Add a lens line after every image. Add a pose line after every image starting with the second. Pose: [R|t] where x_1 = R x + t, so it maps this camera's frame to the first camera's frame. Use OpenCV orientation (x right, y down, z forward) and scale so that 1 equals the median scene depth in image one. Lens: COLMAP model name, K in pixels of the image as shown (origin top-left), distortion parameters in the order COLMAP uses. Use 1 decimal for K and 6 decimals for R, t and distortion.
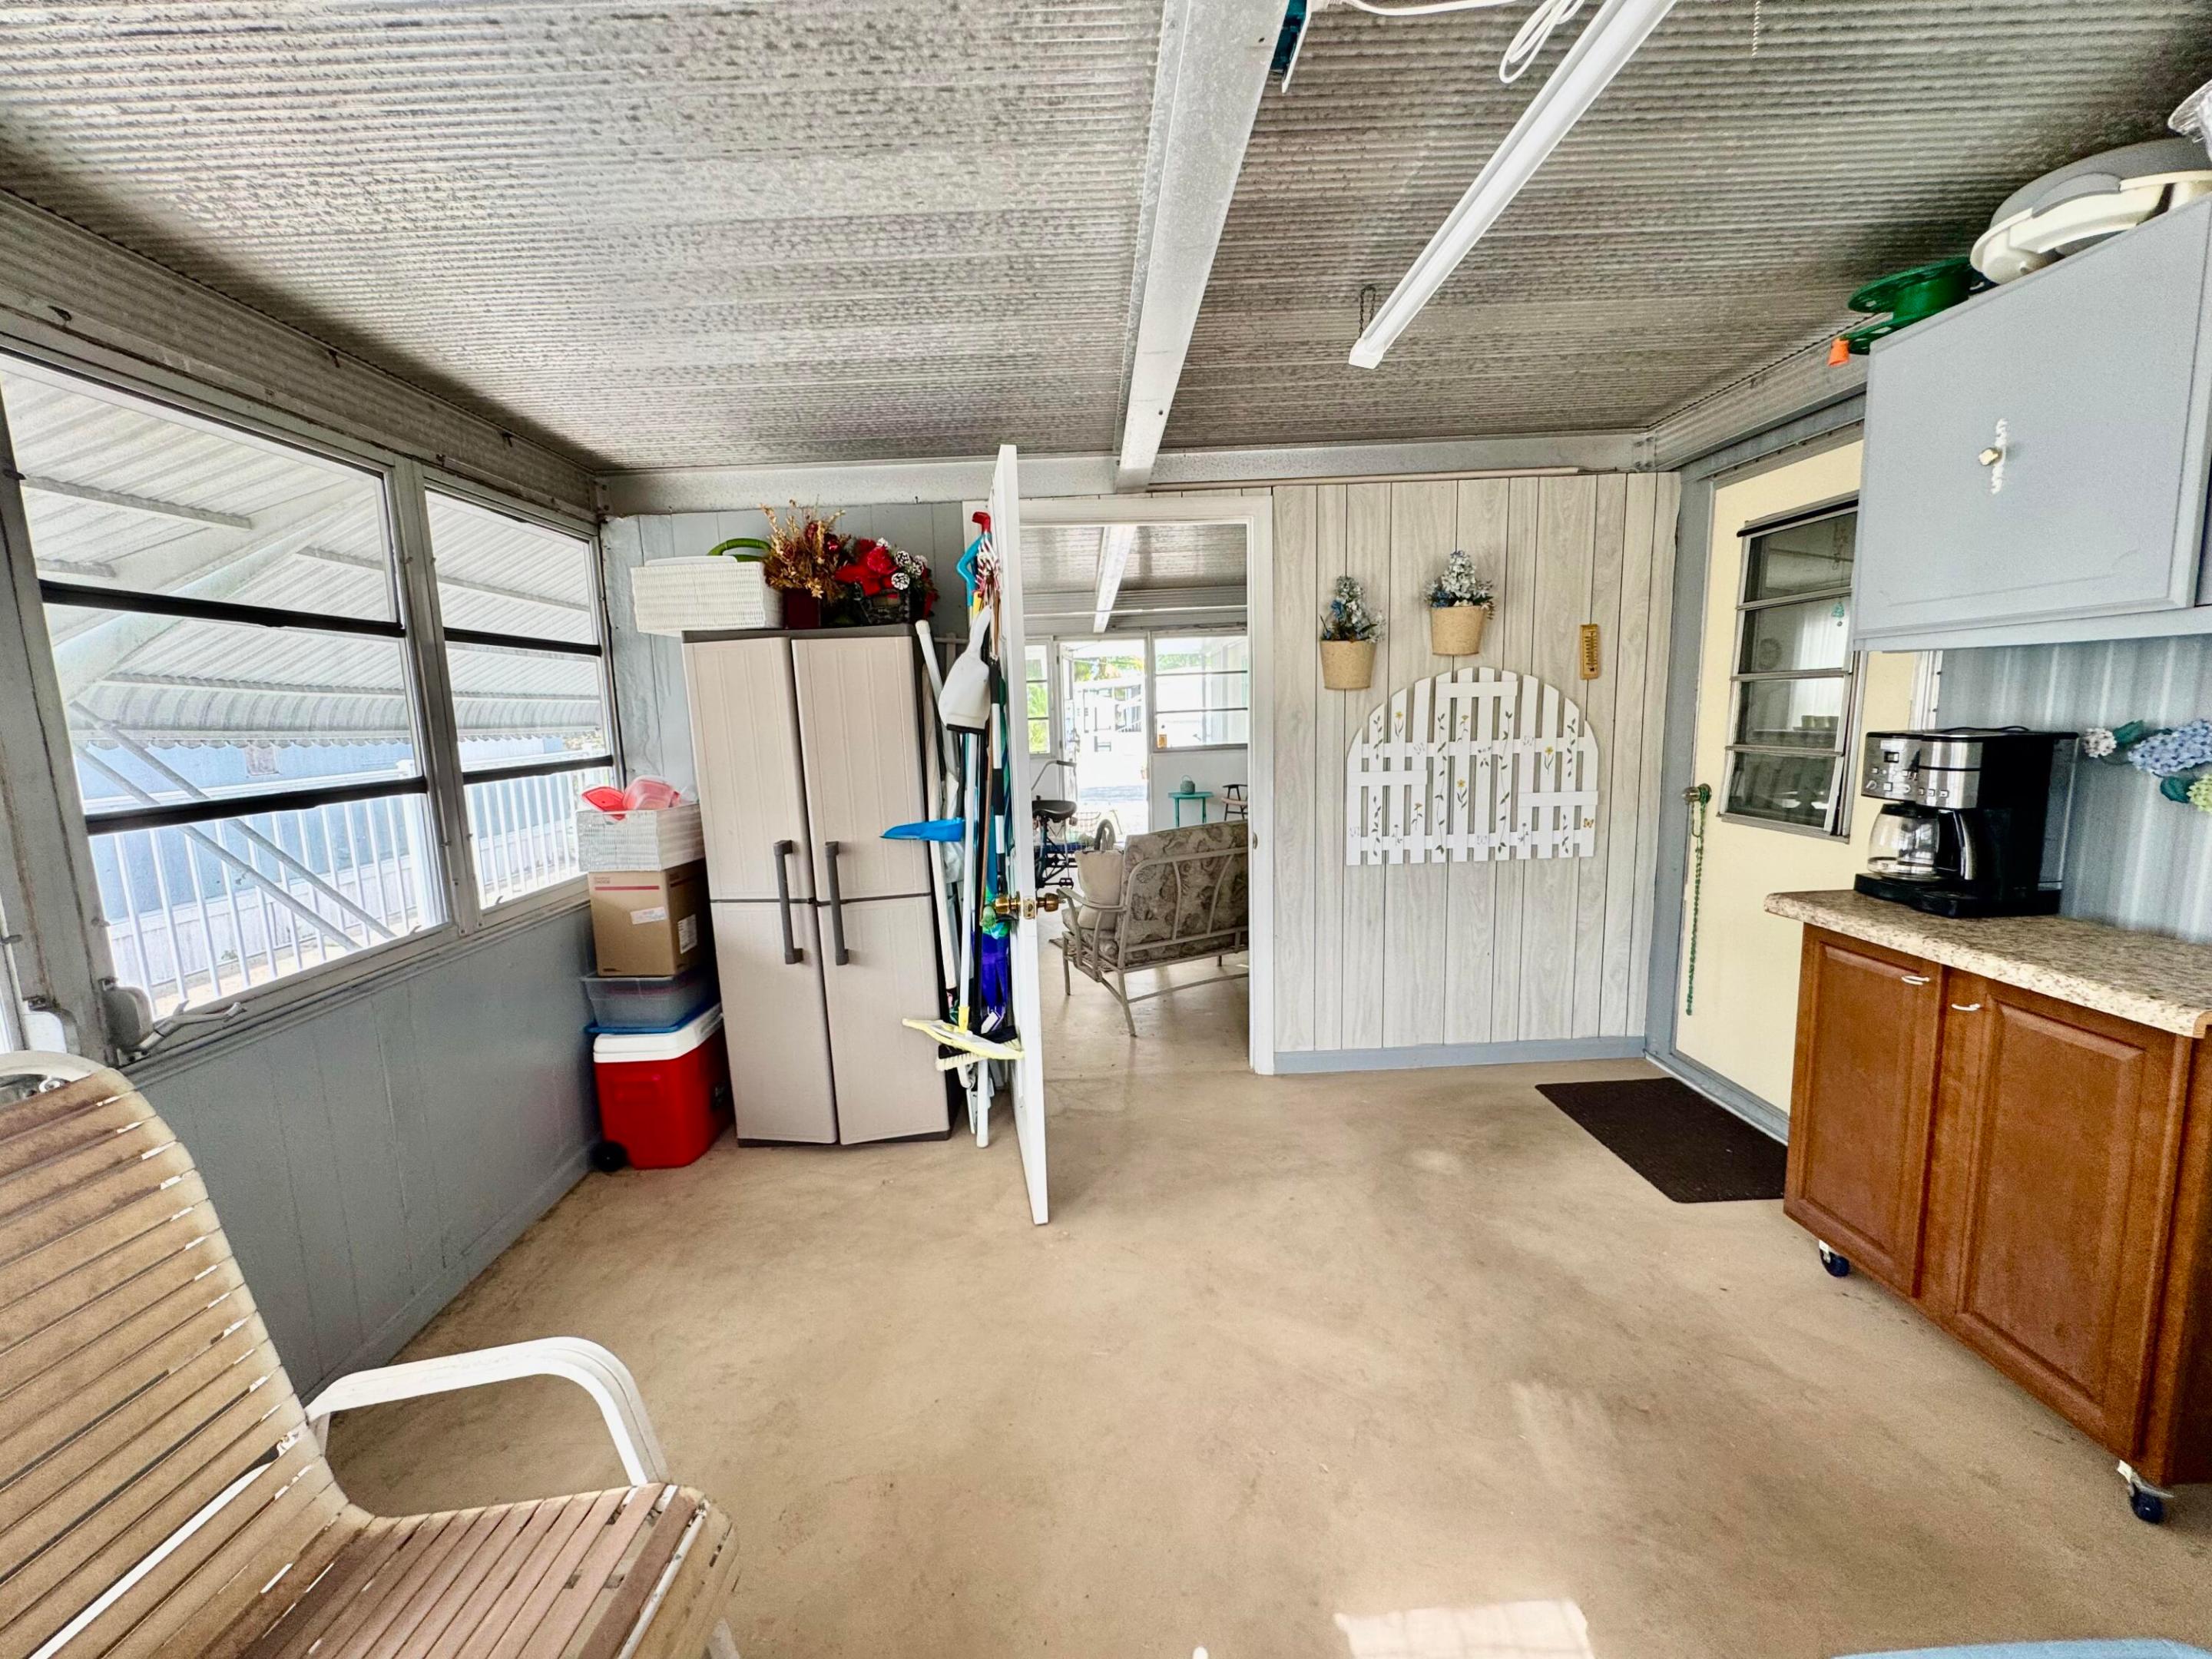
lens RADIAL K [[883.7, 0, 1106.0], [0, 883.7, 829.5], [0, 0, 1]] dist [0.000217, -0.000040]
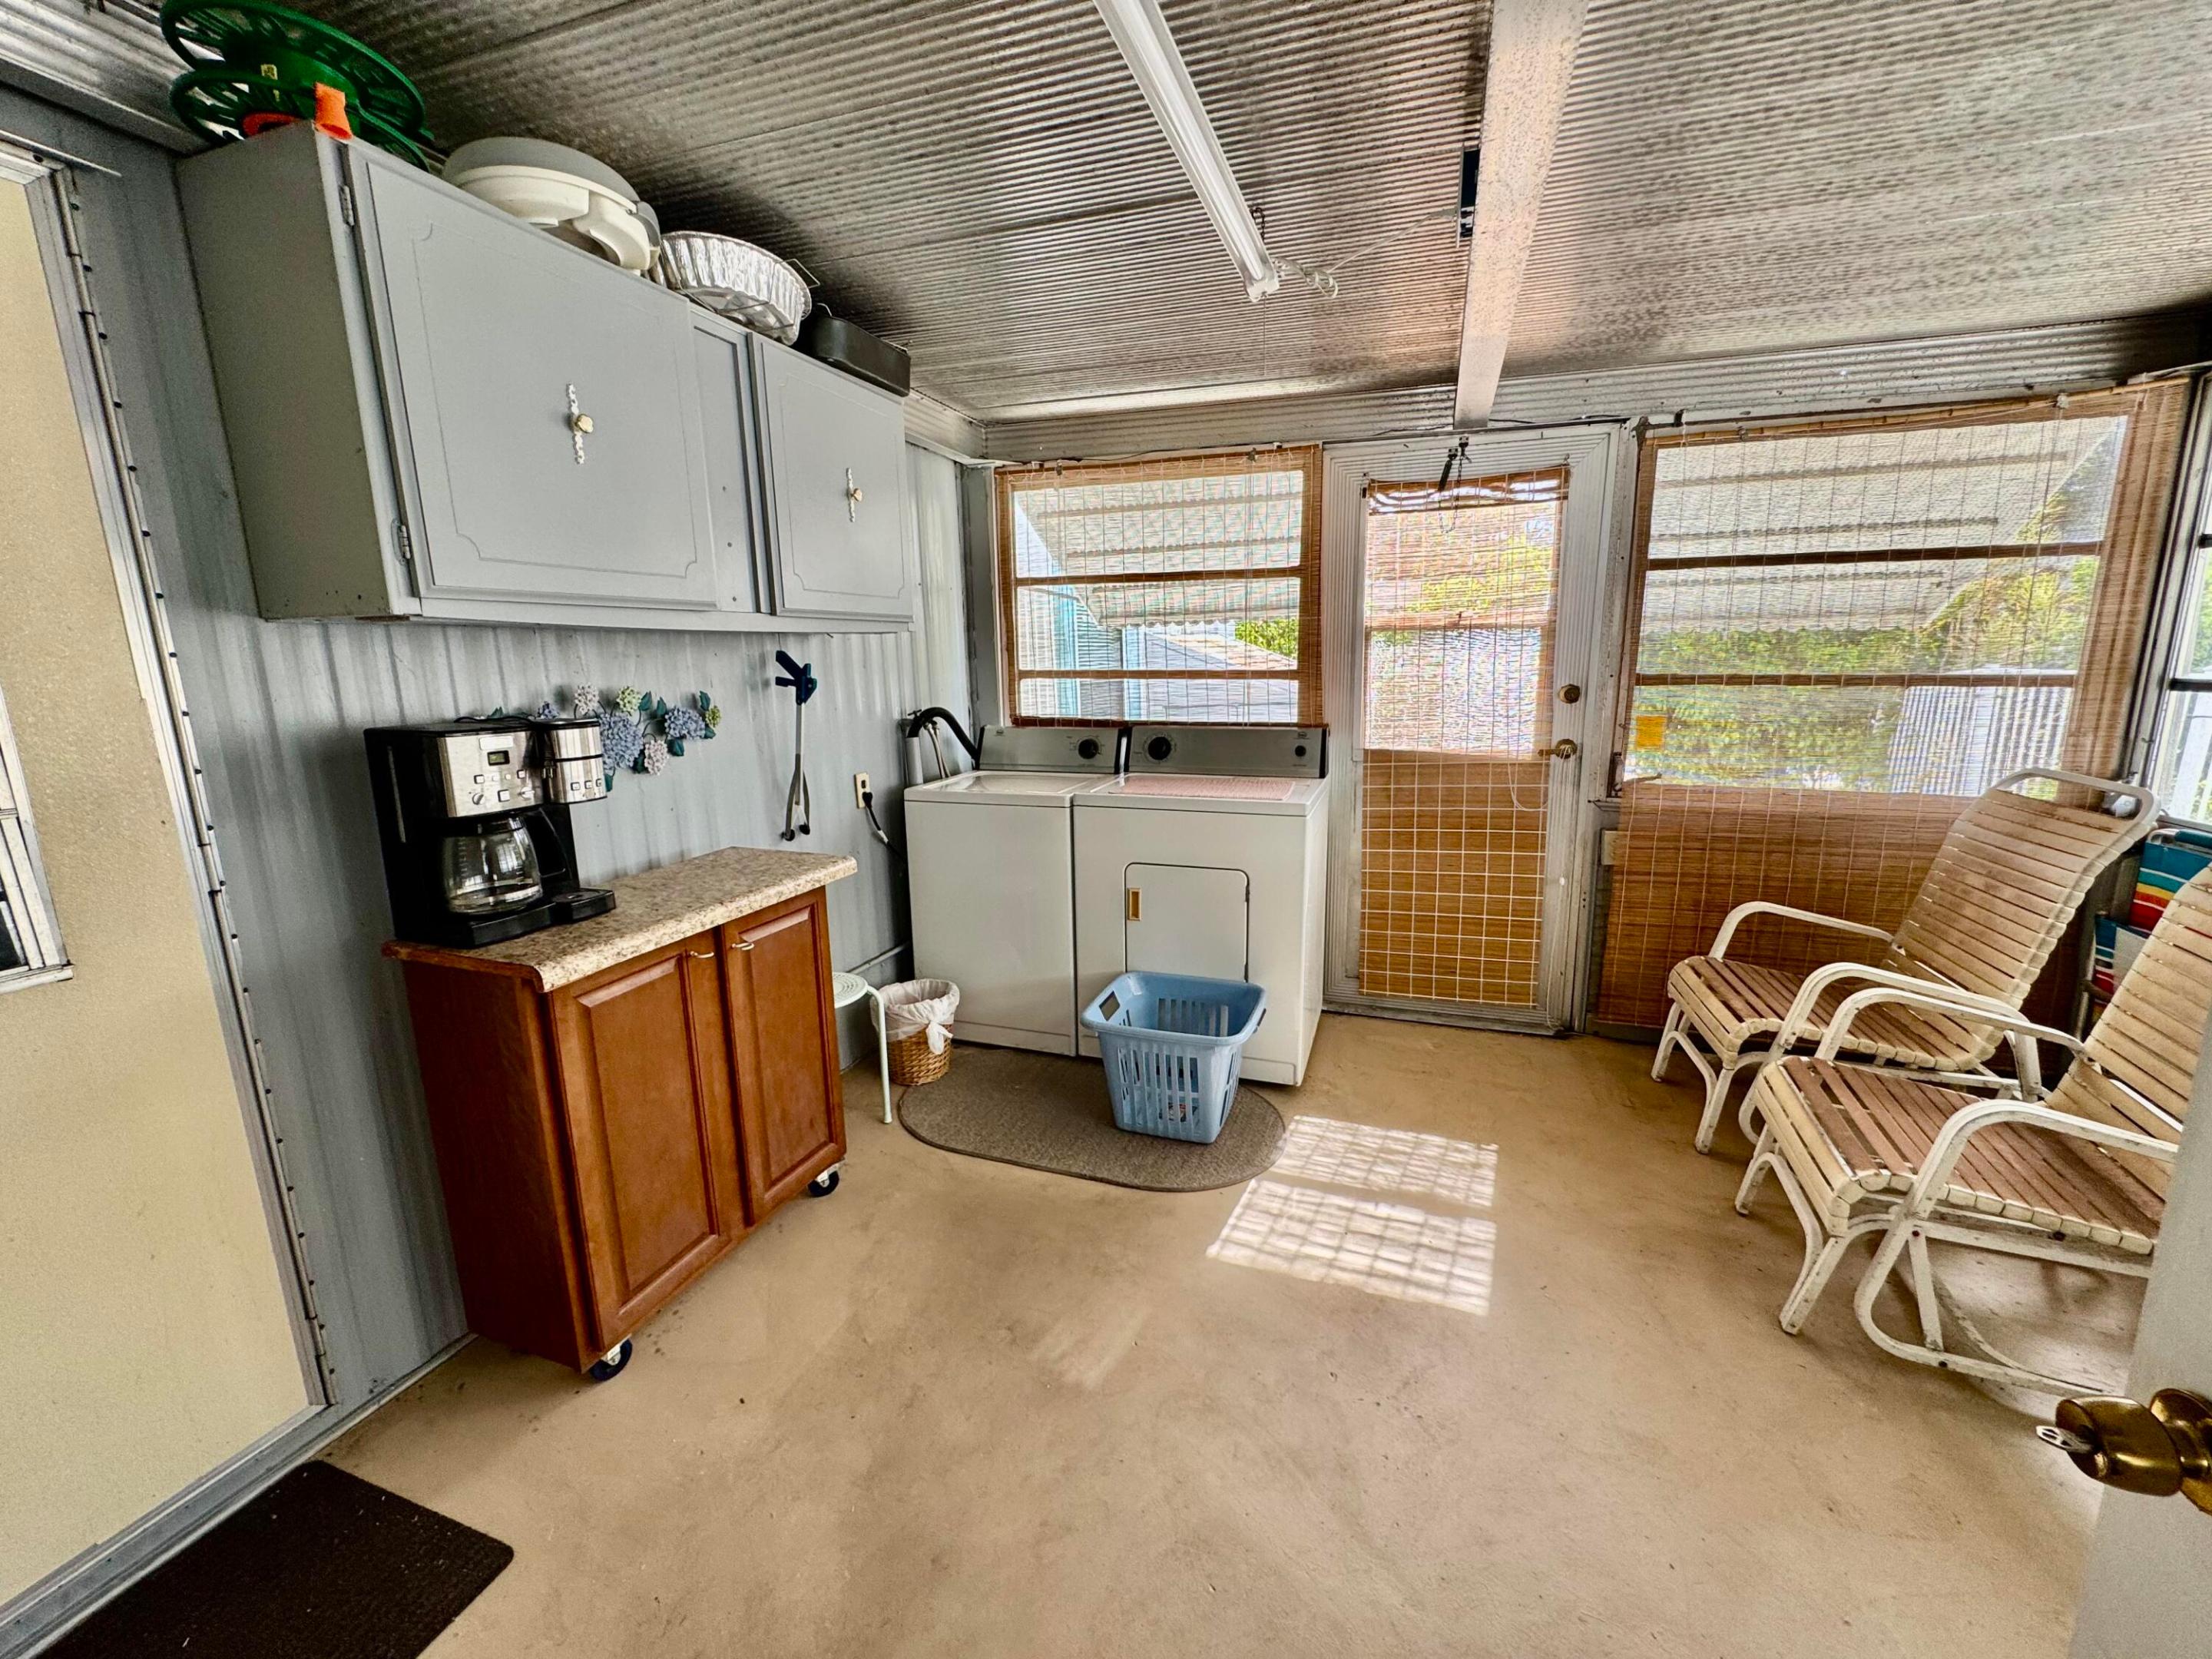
lens RADIAL K [[883.7, 0, 1106.0], [0, 883.7, 829.5], [0, 0, 1]] dist [0.000217, -0.000040]
pose [[-0.931762, -0.028802, 0.361925, 0.123474], [0.089104, 0.948221, 0.304856, -0.238416], [-0.351965, 0.316303, -0.880950, 1.708774]]
